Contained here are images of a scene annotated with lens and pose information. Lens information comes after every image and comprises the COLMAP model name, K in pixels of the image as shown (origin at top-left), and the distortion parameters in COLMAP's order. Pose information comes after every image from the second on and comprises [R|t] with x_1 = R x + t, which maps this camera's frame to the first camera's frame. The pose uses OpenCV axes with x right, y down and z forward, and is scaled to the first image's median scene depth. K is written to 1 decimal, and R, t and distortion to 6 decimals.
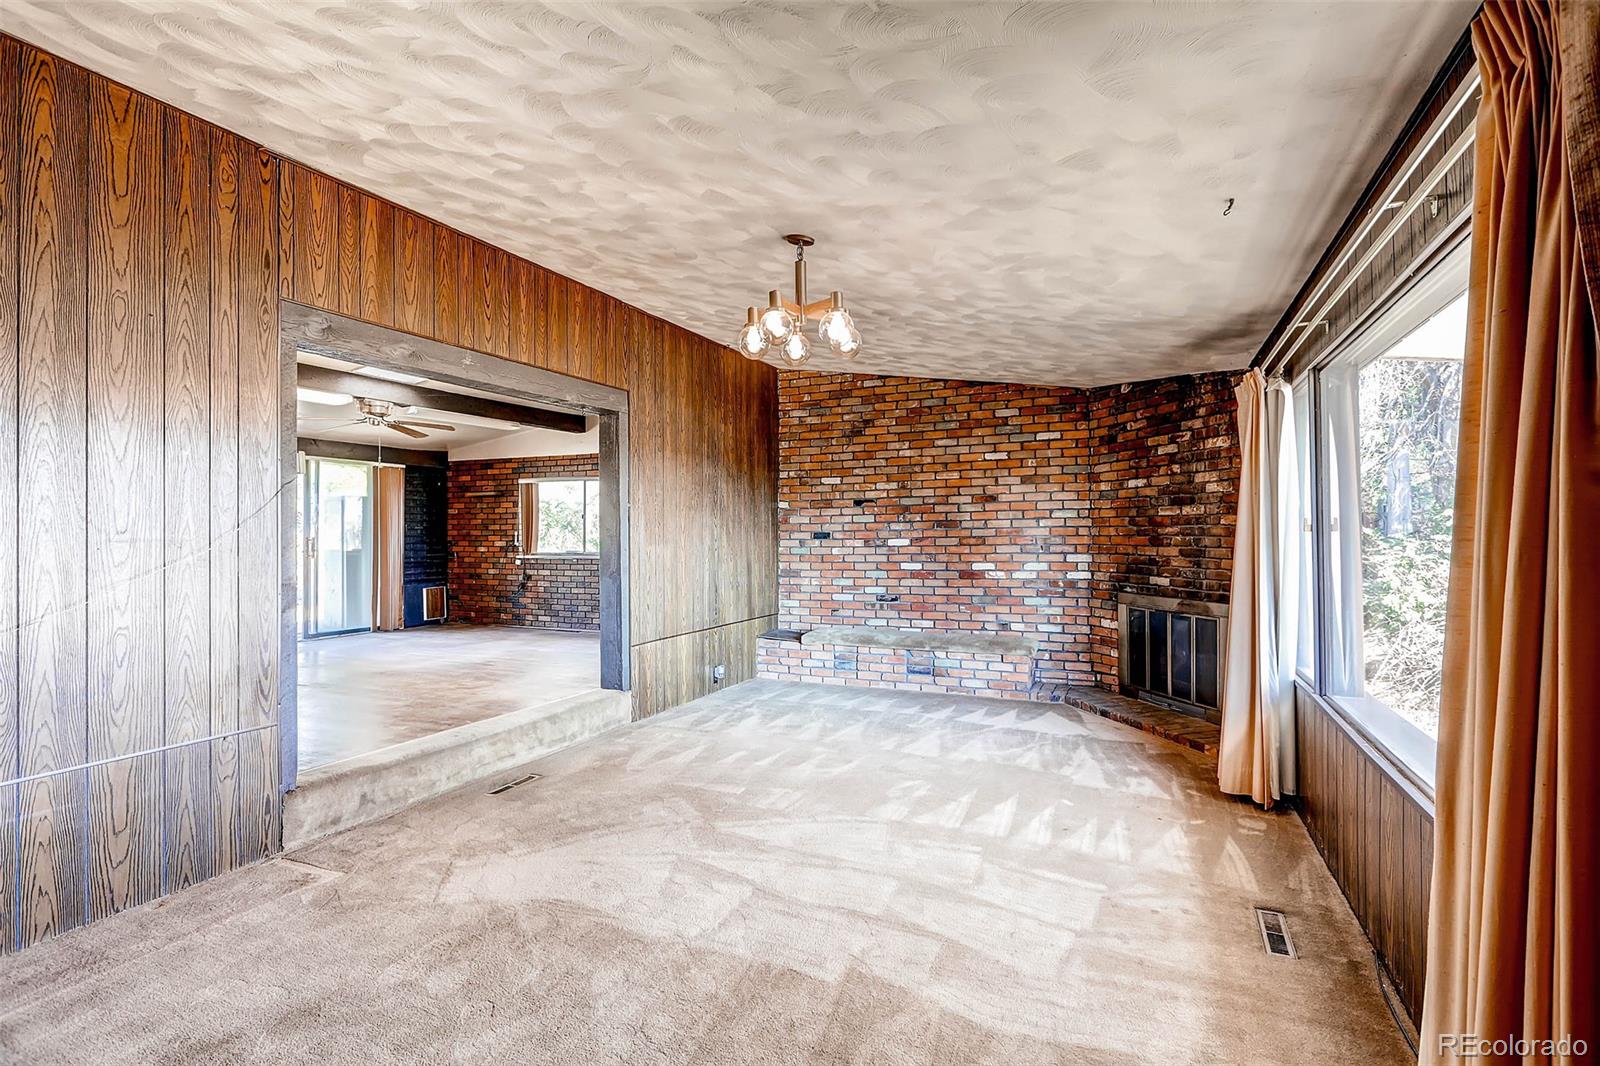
lens RADIAL K [[759.4, 0, 808.3], [0, 759.4, 528.4], [0, 0, 1]] dist [-0.012381, 0.002896]
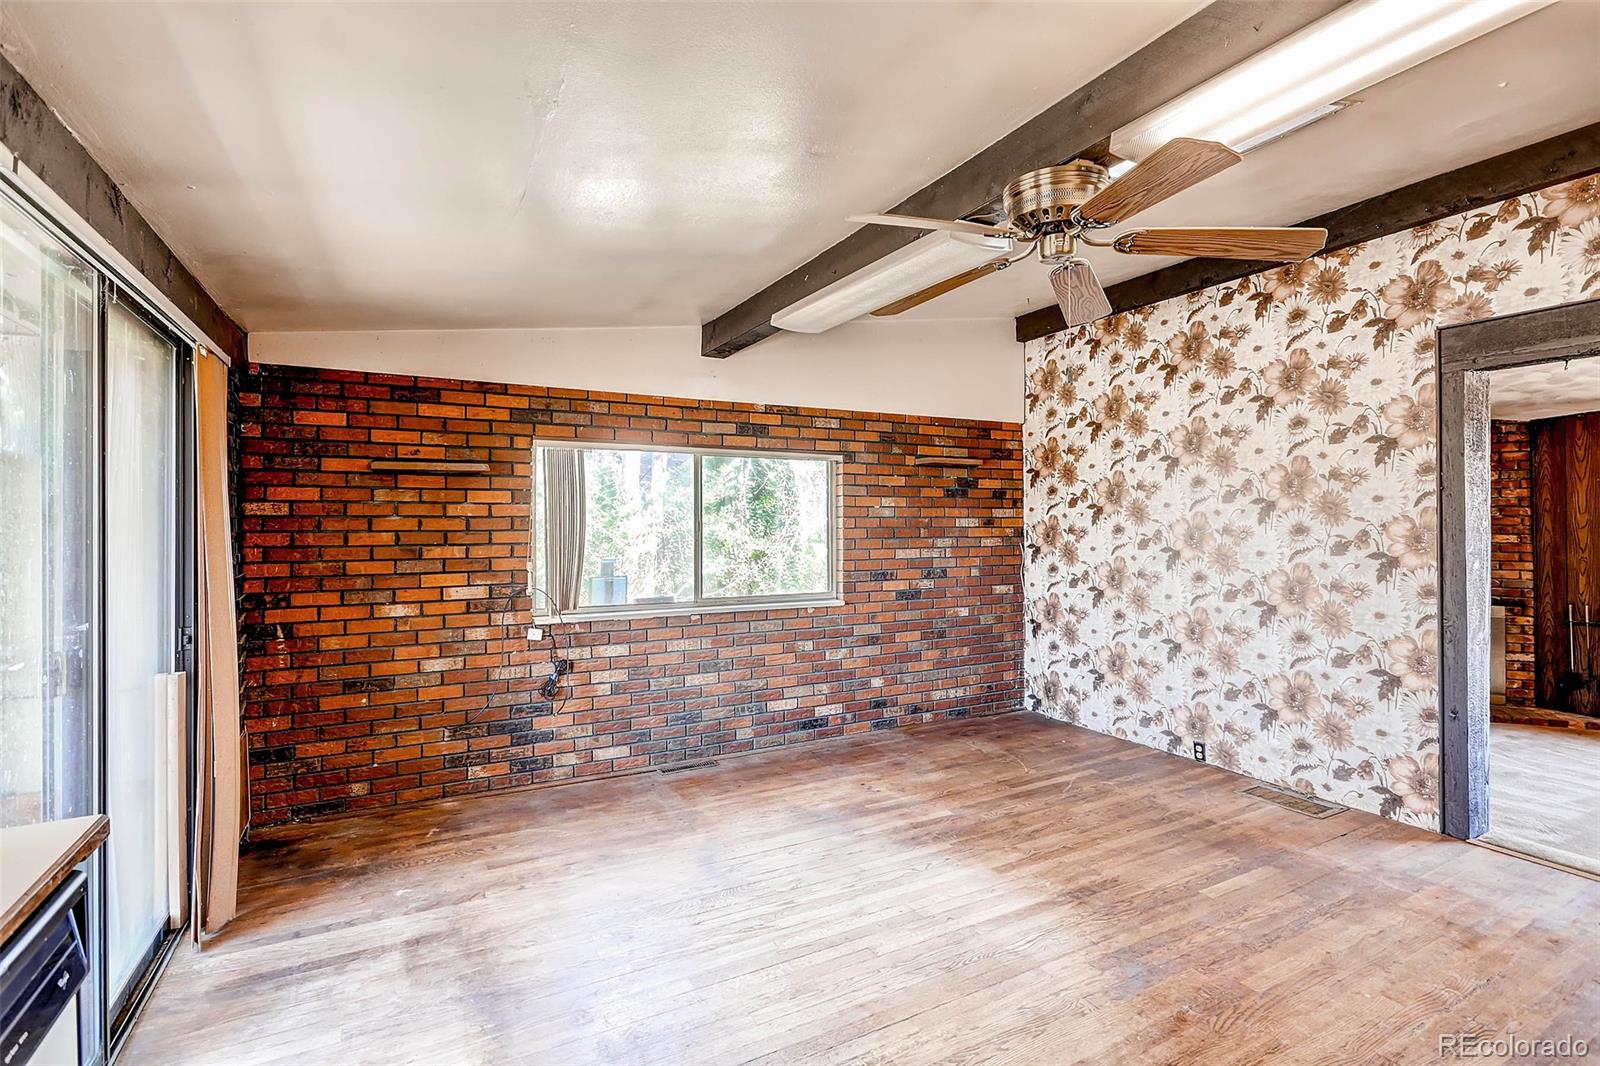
lens RADIAL K [[759.4, 0, 796.2], [0, 759.4, 517.0], [0, 0, 1]] dist [-0.012381, 0.002896]
pose [[0.619913, 0.007248, 0.784637, -0.848790], [-0.004893, 0.999974, -0.005372, -0.025995], [-0.784655, -0.000509, 0.619933, 0.849517]]
